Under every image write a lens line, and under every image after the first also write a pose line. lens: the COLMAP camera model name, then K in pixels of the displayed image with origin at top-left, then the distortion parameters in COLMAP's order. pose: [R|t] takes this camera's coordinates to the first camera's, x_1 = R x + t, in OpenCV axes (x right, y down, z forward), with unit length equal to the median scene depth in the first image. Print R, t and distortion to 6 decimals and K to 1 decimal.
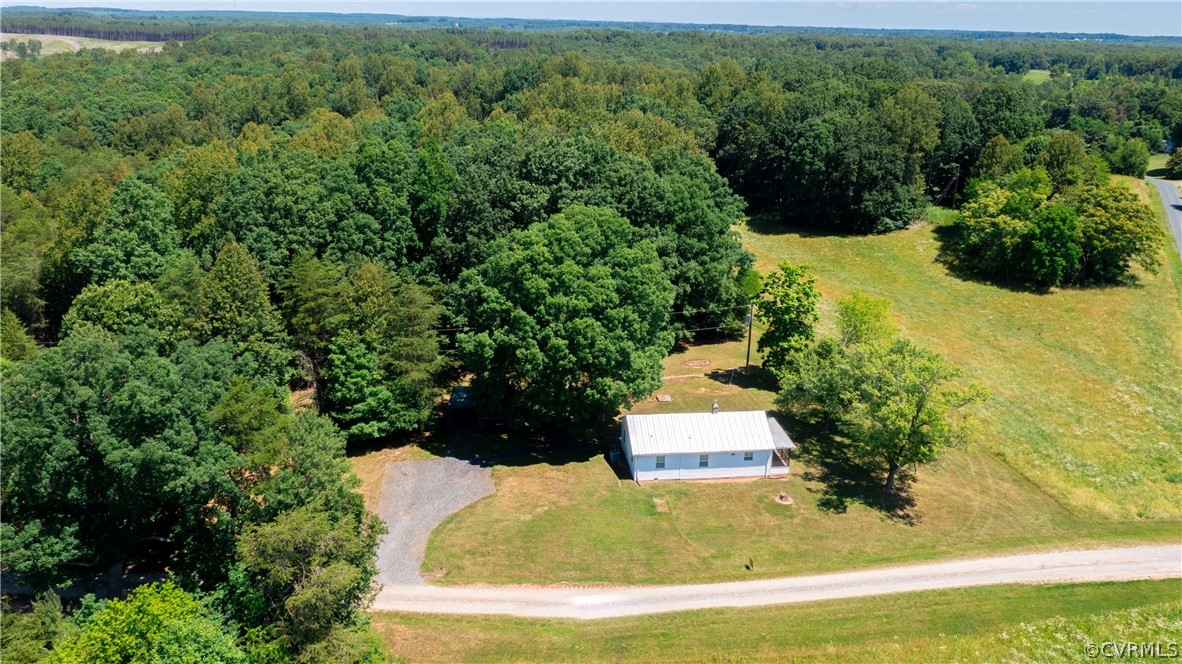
lens RADIAL K [[933.3, 0, 589.7], [0, 933.3, 329.5], [0, 0, 1]] dist [-0.024621, -0.004212]
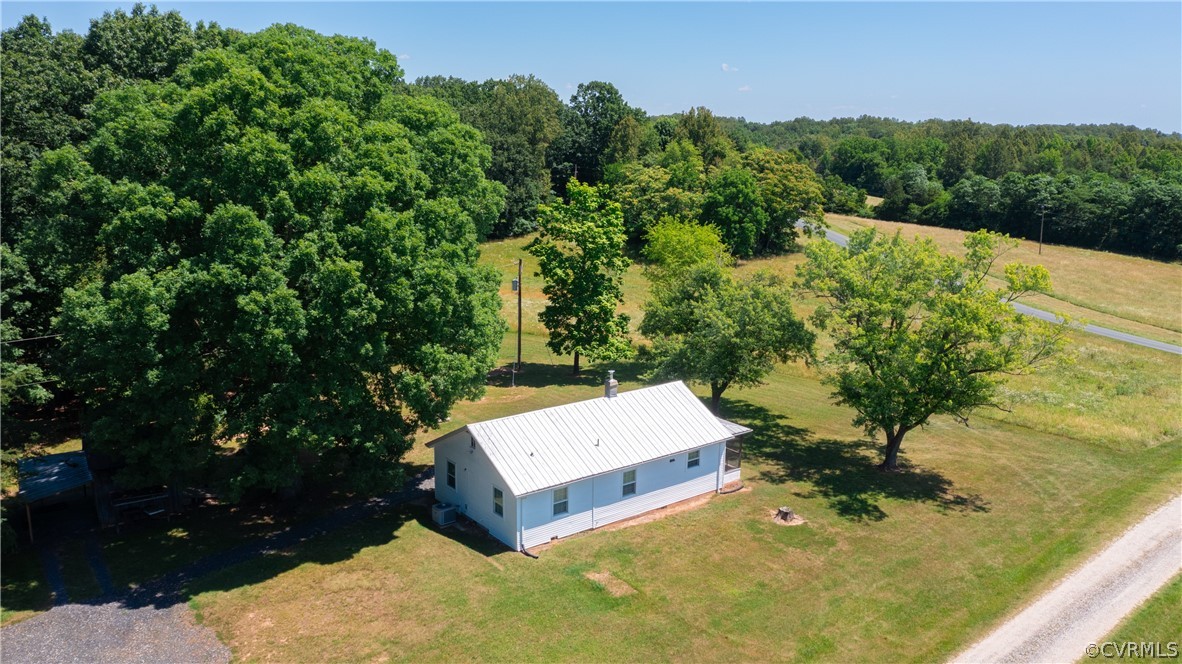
lens RADIAL K [[933.3, 0, 593.0], [0, 933.3, 334.6], [0, 0, 1]] dist [-0.024621, -0.004212]
pose [[0.858210, -0.116523, 0.499898, -0.145608], [0.160934, 0.985870, -0.046488, 0.079976], [-0.487417, 0.120347, 0.864836, 0.549230]]
